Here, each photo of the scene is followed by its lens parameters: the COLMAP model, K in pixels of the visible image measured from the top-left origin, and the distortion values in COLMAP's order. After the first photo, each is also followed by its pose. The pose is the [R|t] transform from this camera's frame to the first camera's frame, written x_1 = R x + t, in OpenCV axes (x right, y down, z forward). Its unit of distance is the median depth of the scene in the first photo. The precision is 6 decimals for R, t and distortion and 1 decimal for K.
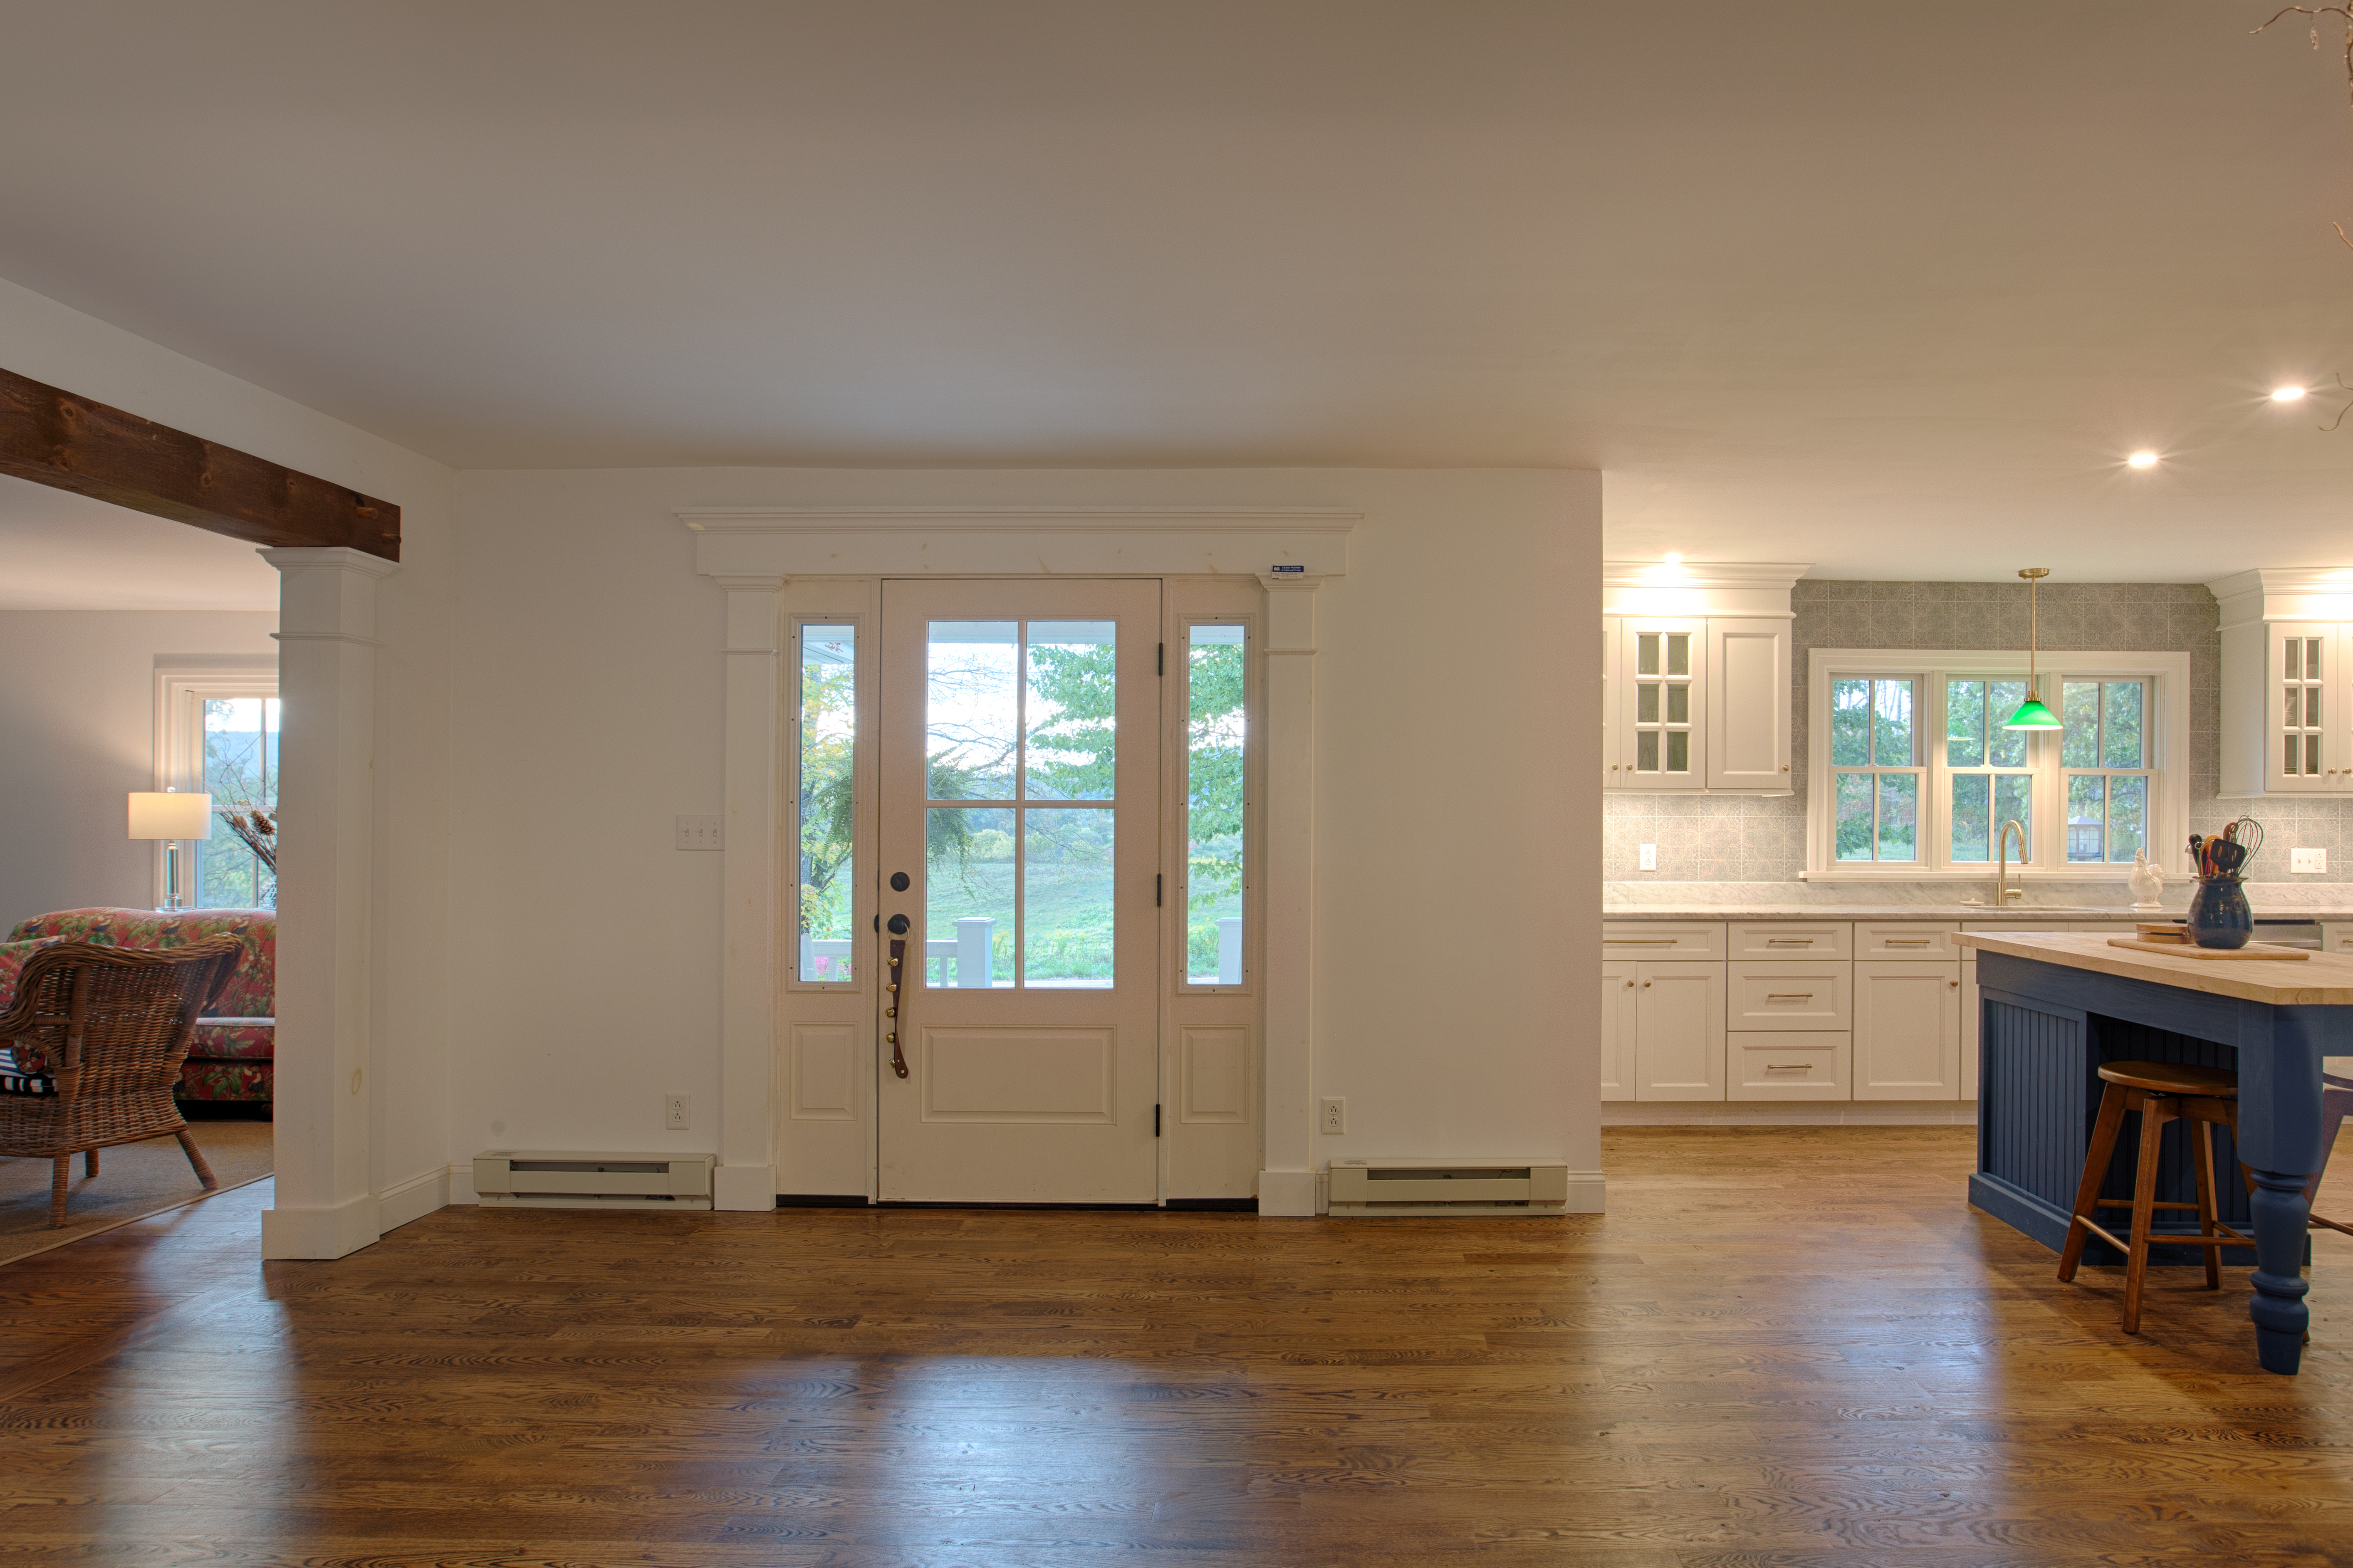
lens RADIAL K [[1350.4, 0, 1296.8], [0, 1350.4, 837.8], [0, 0, 1]] dist [-0.049934, 0.053860]
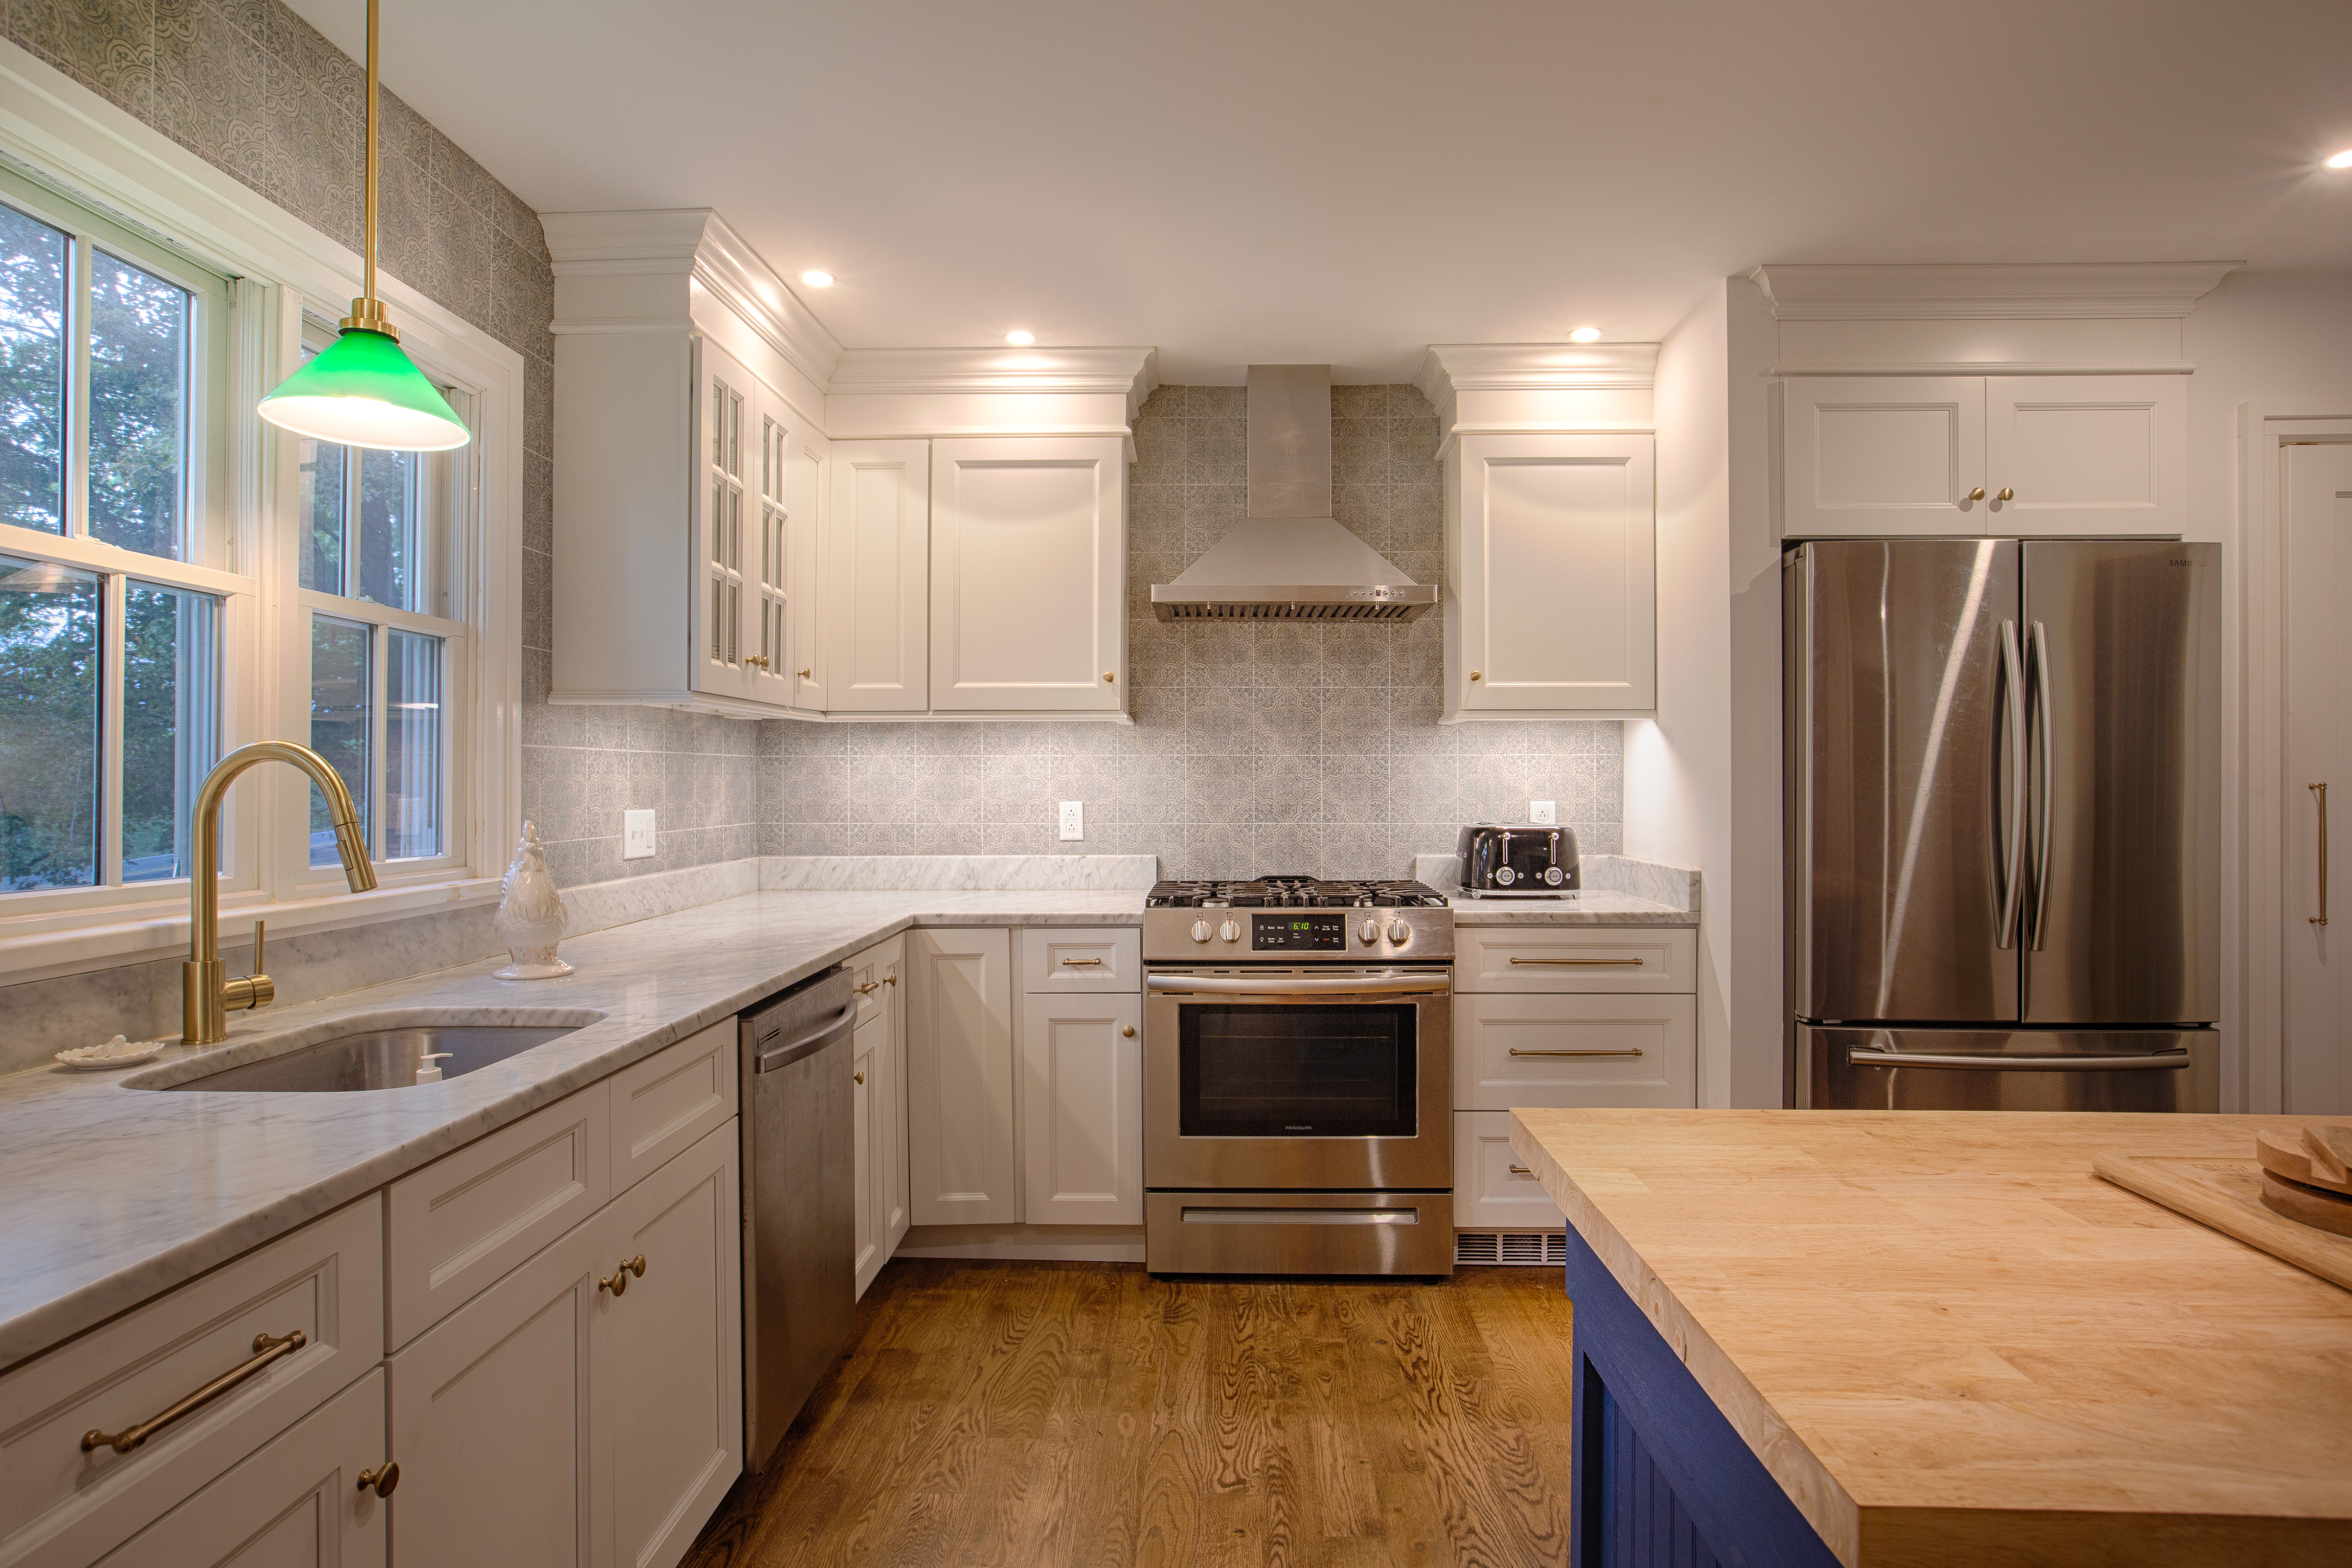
lens RADIAL K [[1345.8, 0, 1219.3], [0, 1345.8, 777.9], [0, 0, 1]] dist [-0.056454, 0.063094]
pose [[0.008158, -0.003164, 0.999962, 0.250545], [0.001373, 0.999994, 0.003152, -0.005653], [-0.999966, 0.001347, 0.008162, 0.794433]]
